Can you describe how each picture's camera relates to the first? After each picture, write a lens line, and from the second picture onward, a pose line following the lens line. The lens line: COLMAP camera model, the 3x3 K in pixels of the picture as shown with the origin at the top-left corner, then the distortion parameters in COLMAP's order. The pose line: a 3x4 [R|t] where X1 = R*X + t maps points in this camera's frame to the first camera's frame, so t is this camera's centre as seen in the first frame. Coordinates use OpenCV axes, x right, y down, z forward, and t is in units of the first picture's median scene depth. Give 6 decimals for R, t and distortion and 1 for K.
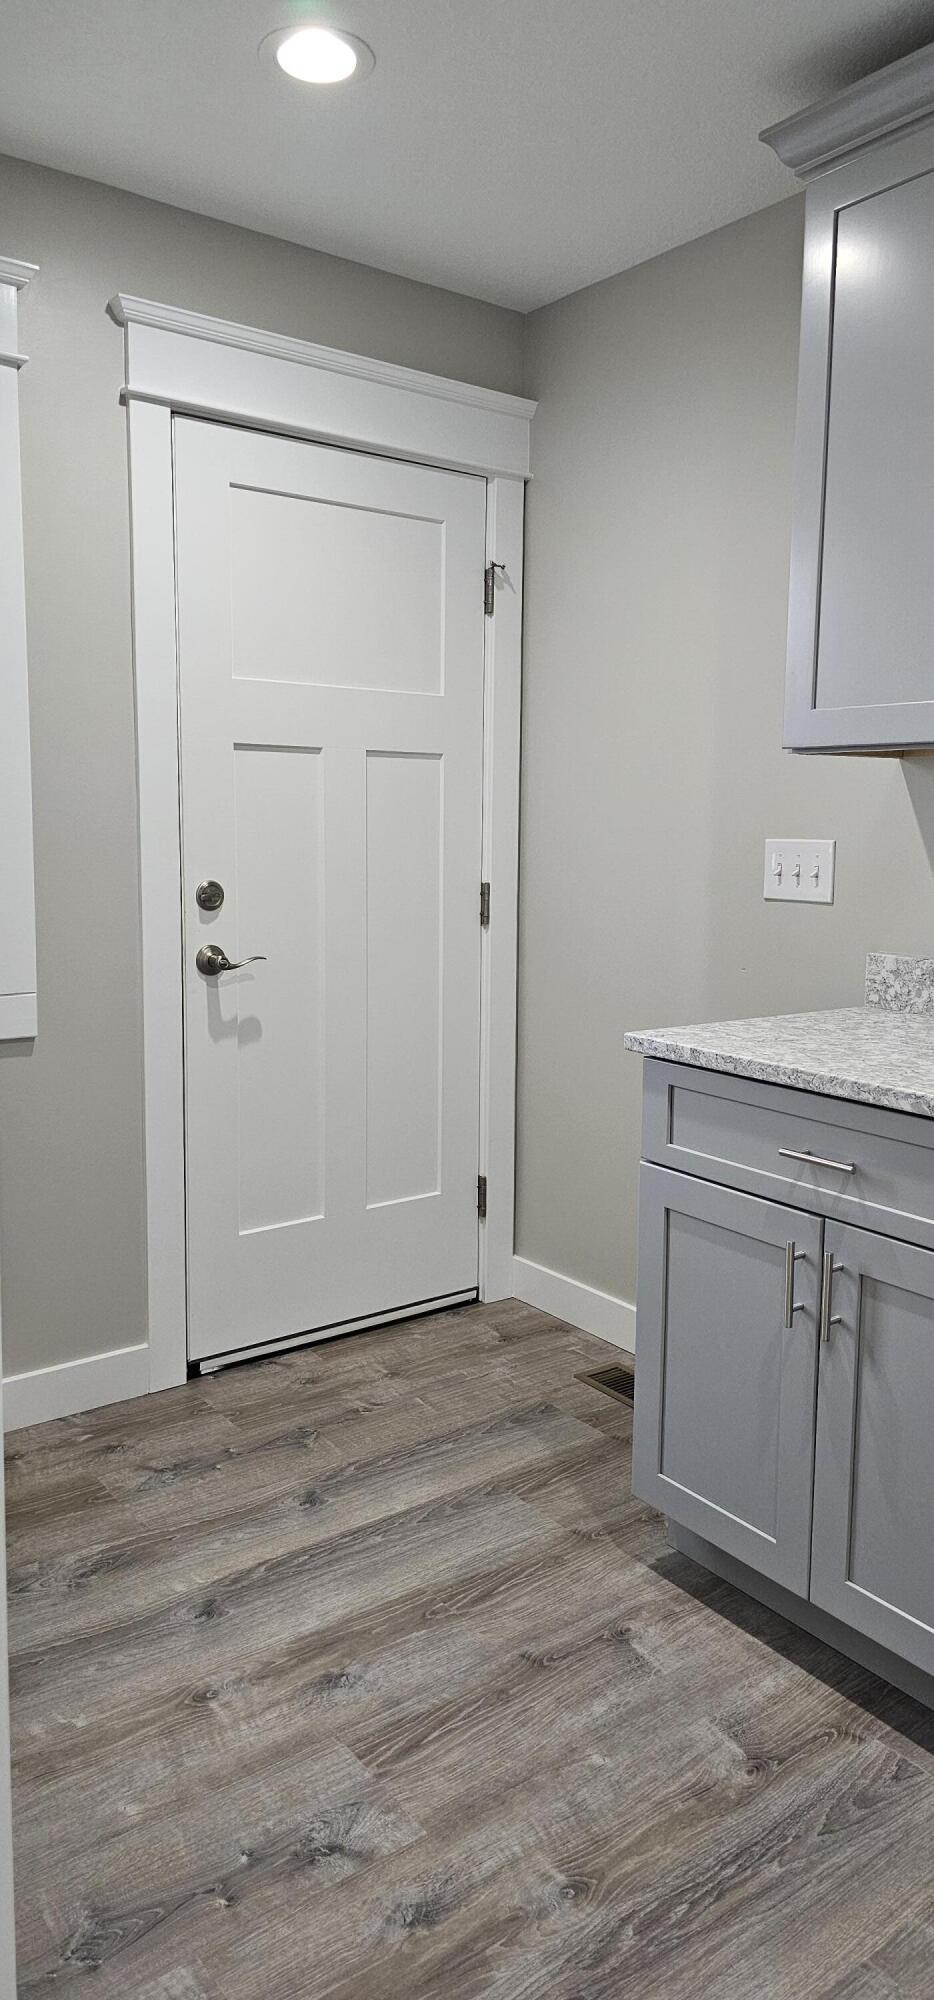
lens RADIAL K [[1339.2, 0, 490.3], [0, 1339.2, 966.7], [0, 0, 1]] dist [0.055007, -0.043209]
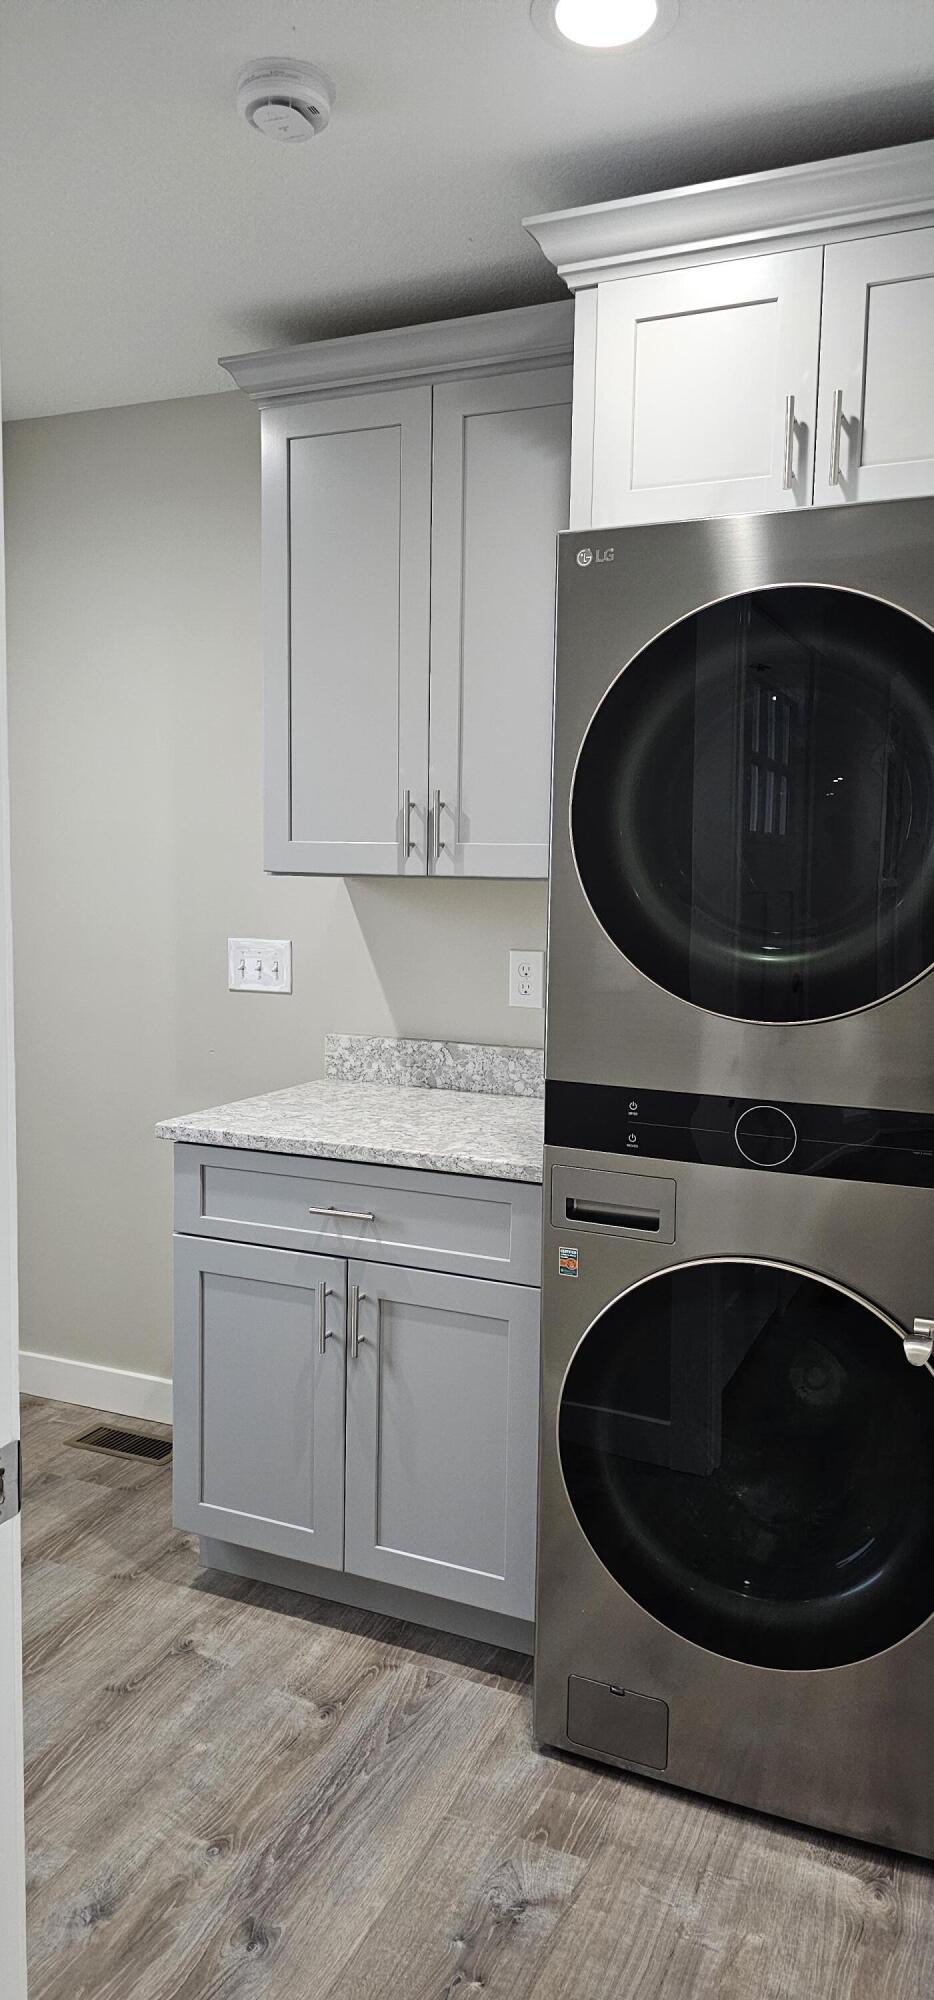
lens RADIAL K [[1339.2, 0, 460.7], [0, 1339.2, 995.1], [0, 0, 1]] dist [0.055007, -0.043209]
pose [[0.879263, -0.049859, 0.473720, -0.234265], [0.054833, 0.998490, 0.003316, -0.055343], [-0.473170, 0.023060, 0.880669, -0.148926]]
